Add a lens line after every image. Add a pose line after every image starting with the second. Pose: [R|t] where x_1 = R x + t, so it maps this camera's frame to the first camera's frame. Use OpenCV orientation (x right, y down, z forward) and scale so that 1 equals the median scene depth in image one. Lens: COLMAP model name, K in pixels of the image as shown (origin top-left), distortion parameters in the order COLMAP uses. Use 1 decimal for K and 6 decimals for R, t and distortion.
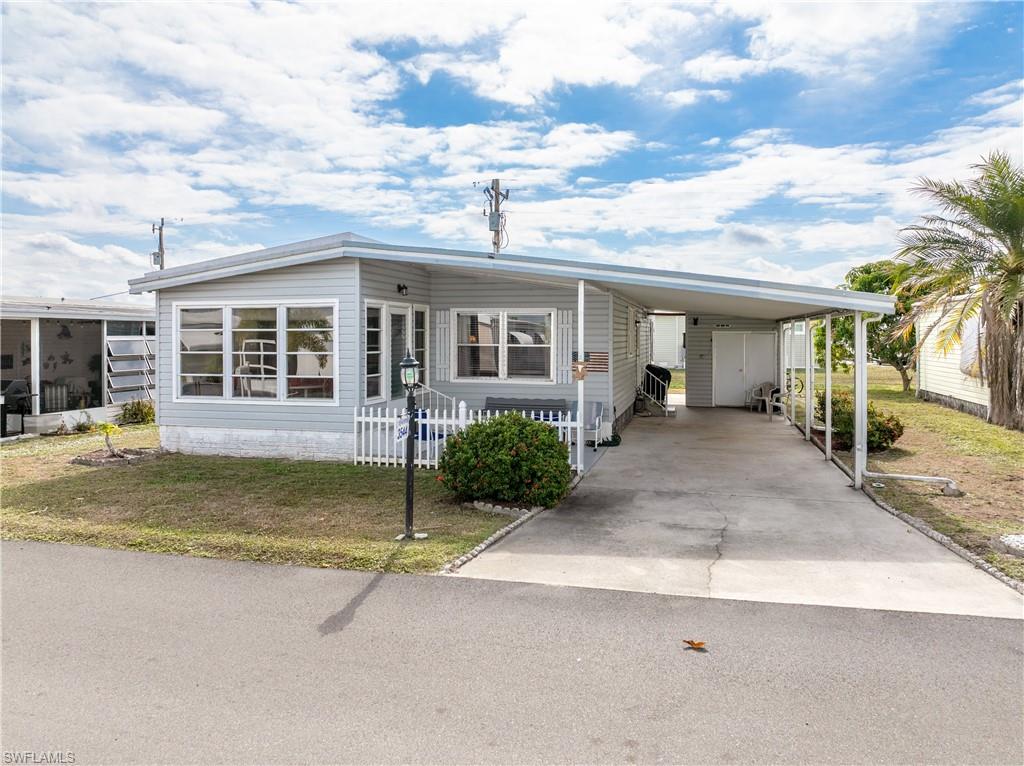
lens RADIAL K [[734.2, 0, 510.8], [0, 734.2, 376.8], [0, 0, 1]] dist [-0.037976, 0.013116]
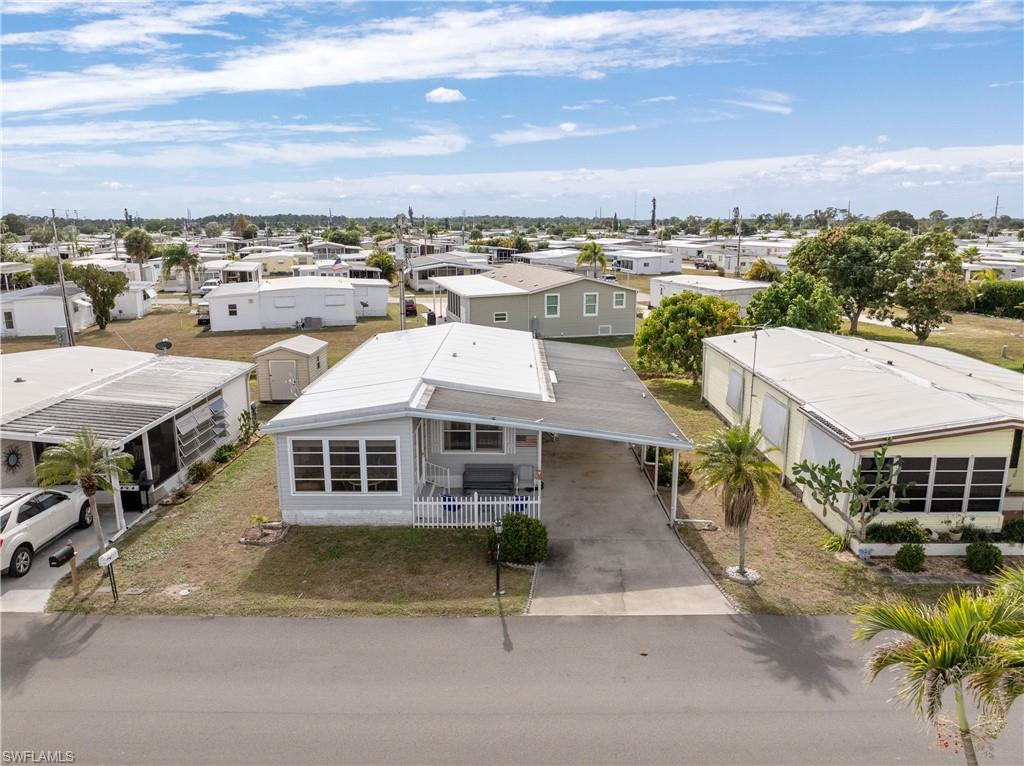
lens RADIAL K [[734.2, 0, 512.6], [0, 734.2, 358.8], [0, 0, 1]] dist [-0.037976, 0.013116]
pose [[0.968952, -0.043007, 0.243479, -0.313271], [0.010278, 0.990911, 0.134127, -0.417098], [-0.247034, -0.127461, 0.960587, -0.577195]]
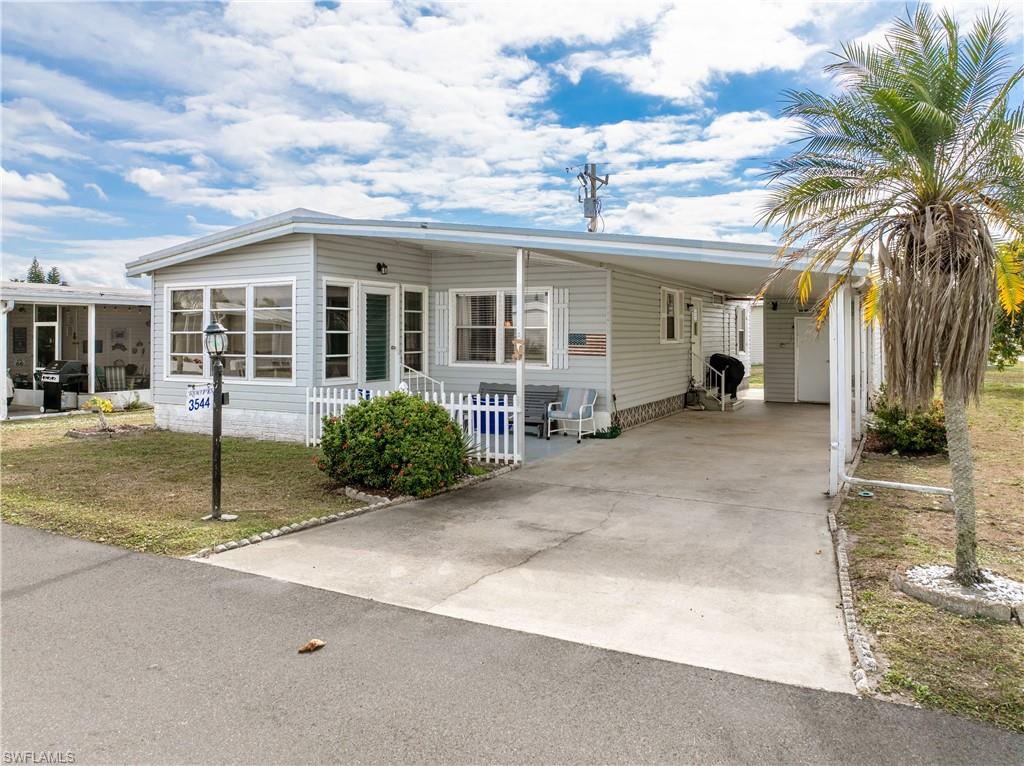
lens RADIAL K [[734.2, 0, 506.7], [0, 734.2, 338.4], [0, 0, 1]] dist [-0.037976, 0.013116]
pose [[0.971042, 0.000359, -0.238908, 0.217519], [-0.012567, 0.998691, -0.049577, 0.017131], [0.238578, 0.051144, 0.969776, 0.092057]]
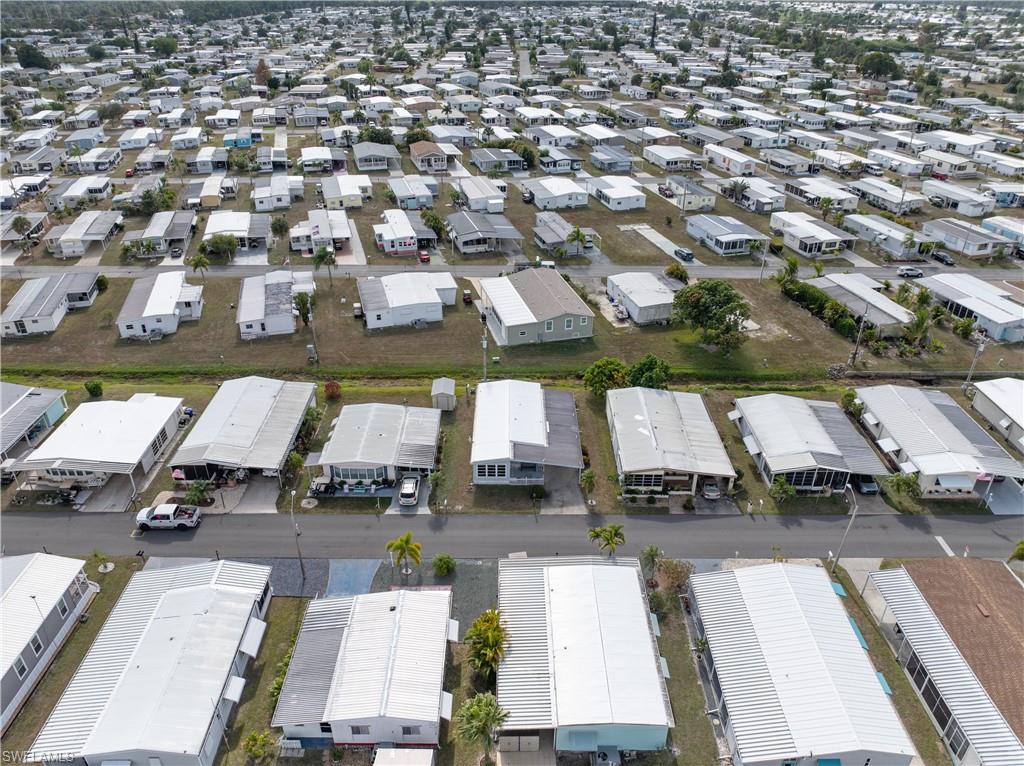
lens RADIAL K [[734.2, 0, 509.0], [0, 734.2, 381.7], [0, 0, 1]] dist [-0.037976, 0.013116]
pose [[0.968328, -0.116632, 0.220766, -1.256667], [0.004008, 0.891339, 0.453319, -2.978765], [-0.249649, -0.438077, 0.863576, -3.467272]]
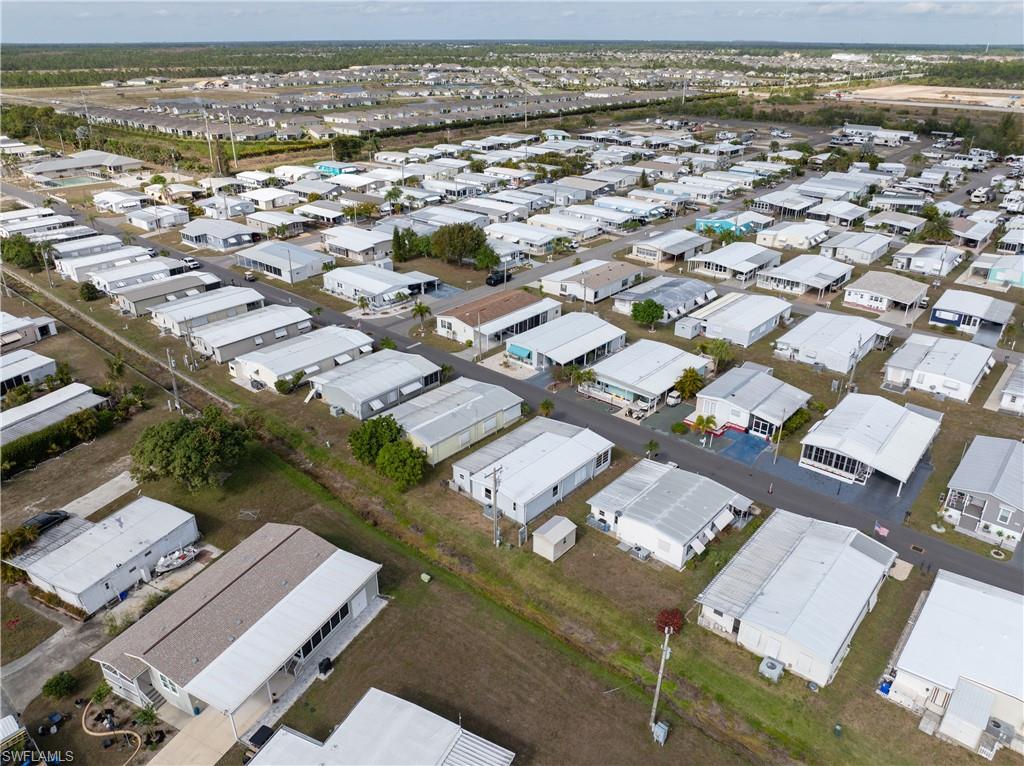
lens RADIAL K [[734.2, 0, 513.0], [0, 734.2, 377.2], [0, 0, 1]] dist [-0.037976, 0.013116]
pose [[-0.898204, -0.187530, 0.397571, -1.952654], [0.019543, 0.886505, 0.462307, -3.351385], [-0.439145, 0.423015, -0.792597, 5.673982]]
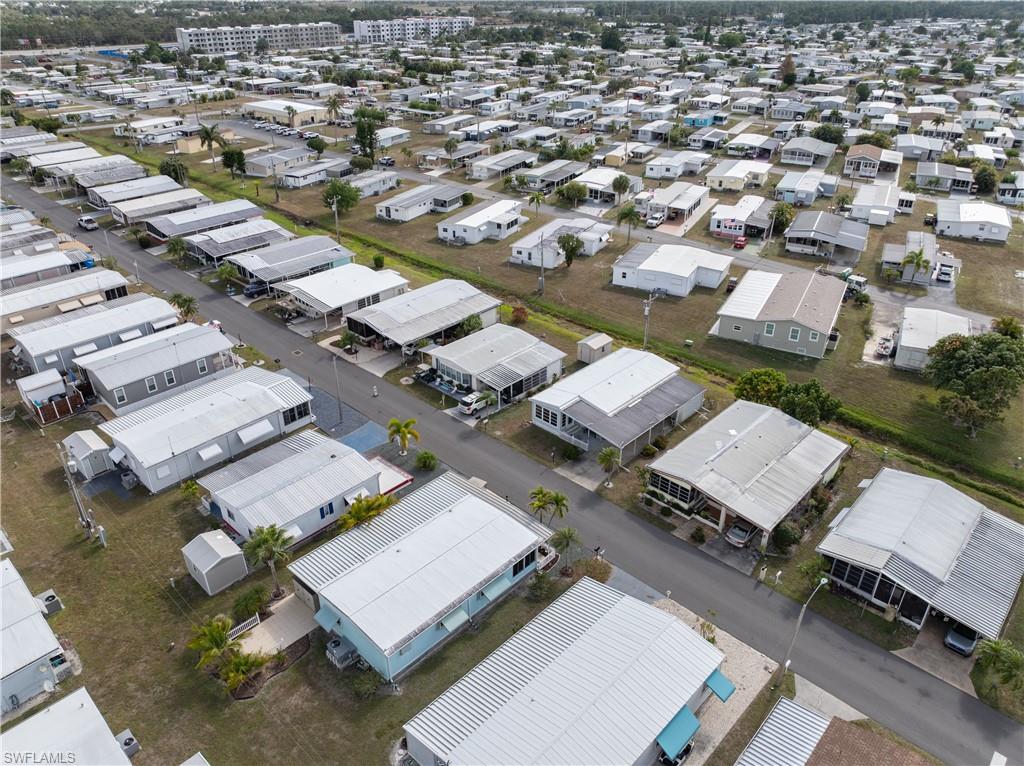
lens RADIAL K [[734.2, 0, 503.8], [0, 734.2, 375.6], [0, 0, 1]] dist [-0.037976, 0.013116]
pose [[0.870992, 0.238581, -0.429479, 1.581391], [-0.027080, 0.896158, 0.442909, -2.531534], [0.490551, -0.374140, 0.787006, -3.239185]]
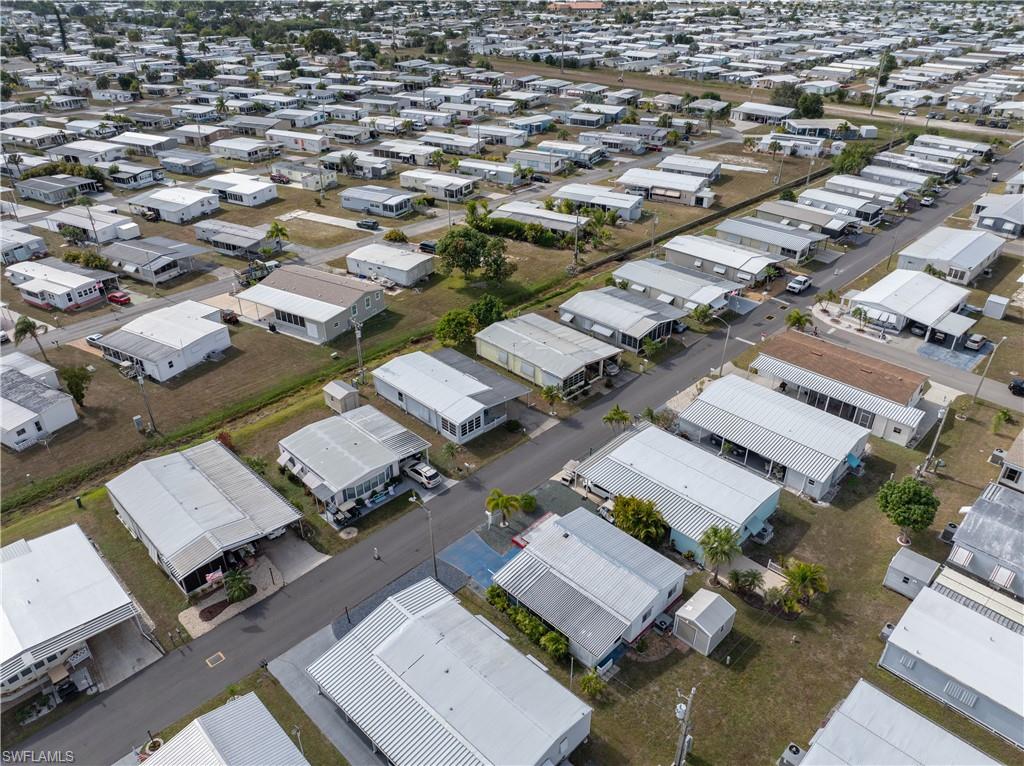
lens RADIAL K [[734.2, 0, 515.8], [0, 734.2, 383.2], [0, 0, 1]] dist [-0.037976, 0.013116]
pose [[0.502485, -0.435641, 0.746810, -4.172496], [0.040372, 0.874658, 0.483056, -3.013830], [-0.863643, -0.212578, 0.457090, -1.968248]]
